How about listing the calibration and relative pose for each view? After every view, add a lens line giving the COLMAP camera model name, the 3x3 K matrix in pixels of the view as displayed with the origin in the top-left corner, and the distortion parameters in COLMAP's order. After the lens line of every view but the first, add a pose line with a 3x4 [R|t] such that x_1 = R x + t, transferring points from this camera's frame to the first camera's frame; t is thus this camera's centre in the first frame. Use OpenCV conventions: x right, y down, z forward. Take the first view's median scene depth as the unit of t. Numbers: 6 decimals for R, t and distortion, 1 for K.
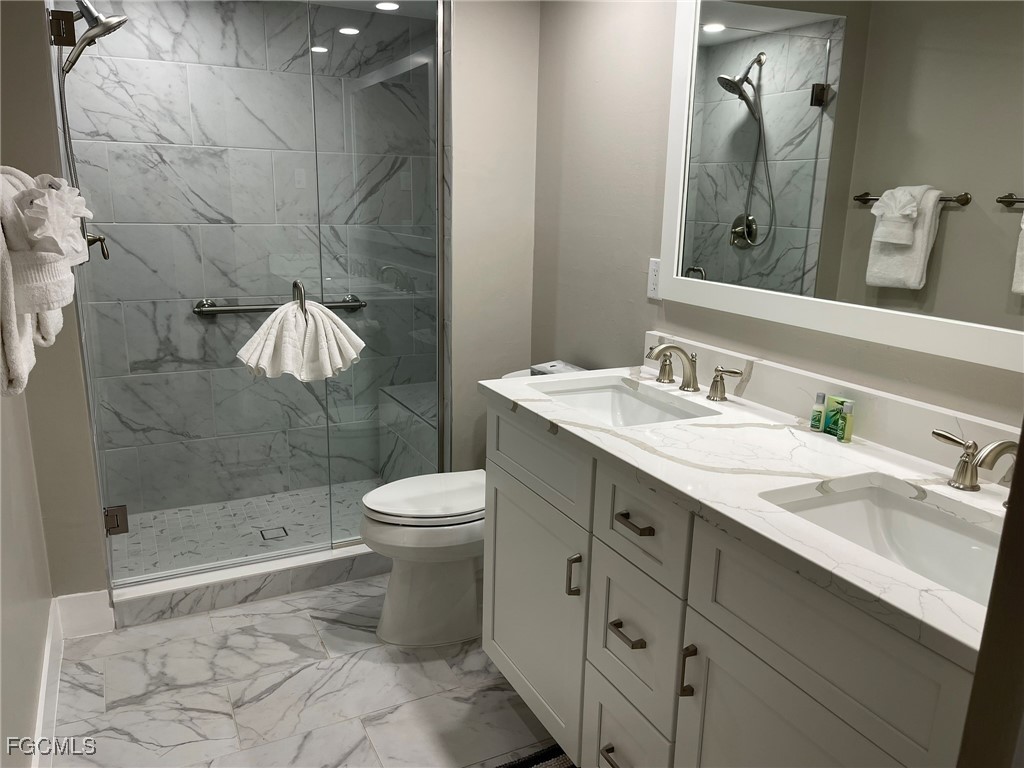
lens RADIAL K [[772.1, 0, 516.1], [0, 772.1, 384.4], [0, 0, 1]] dist [0.076640, -0.103716]
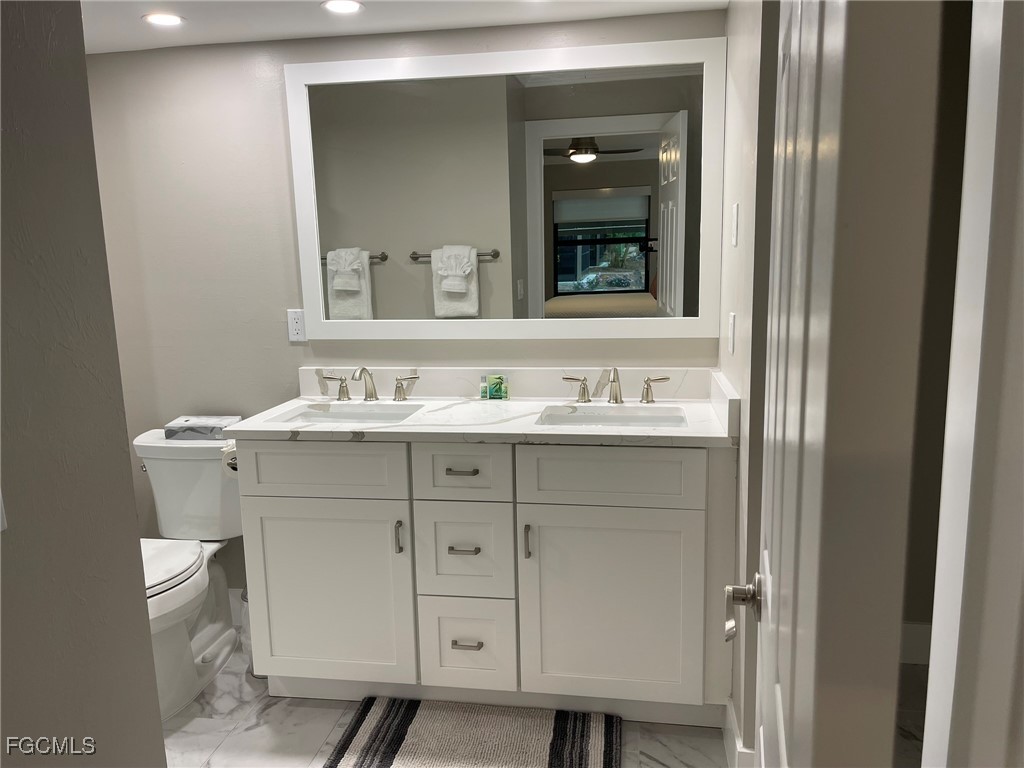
lens RADIAL K [[772.1, 0, 519.1], [0, 772.1, 385.0], [0, 0, 1]] dist [0.076640, -0.103716]
pose [[0.576299, -0.167880, 0.799809, -0.509889], [0.227583, 0.972927, 0.040234, -0.010383], [-0.784911, 0.158837, 0.598904, -0.004591]]
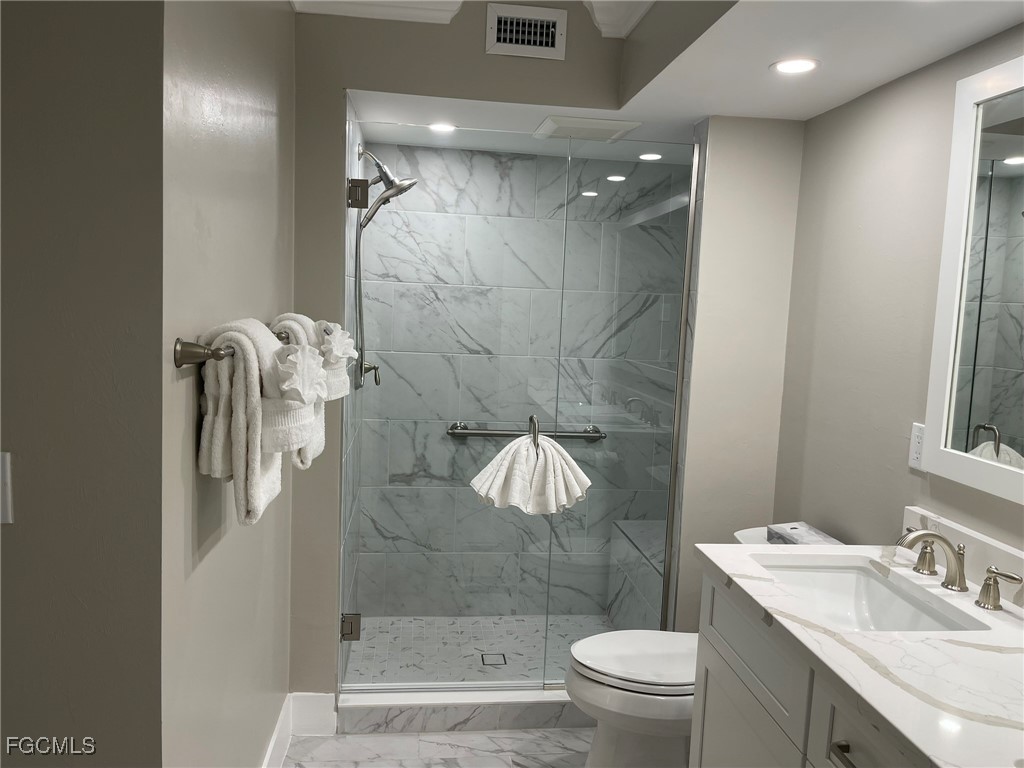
lens RADIAL K [[772.1, 0, 512.8], [0, 772.1, 388.7], [0, 0, 1]] dist [0.076640, -0.103716]
pose [[0.939583, 0.056772, -0.337582, 0.036692], [-0.104185, 0.986795, -0.124023, -0.036692], [0.326083, 0.151701, 0.933090, 0.023346]]
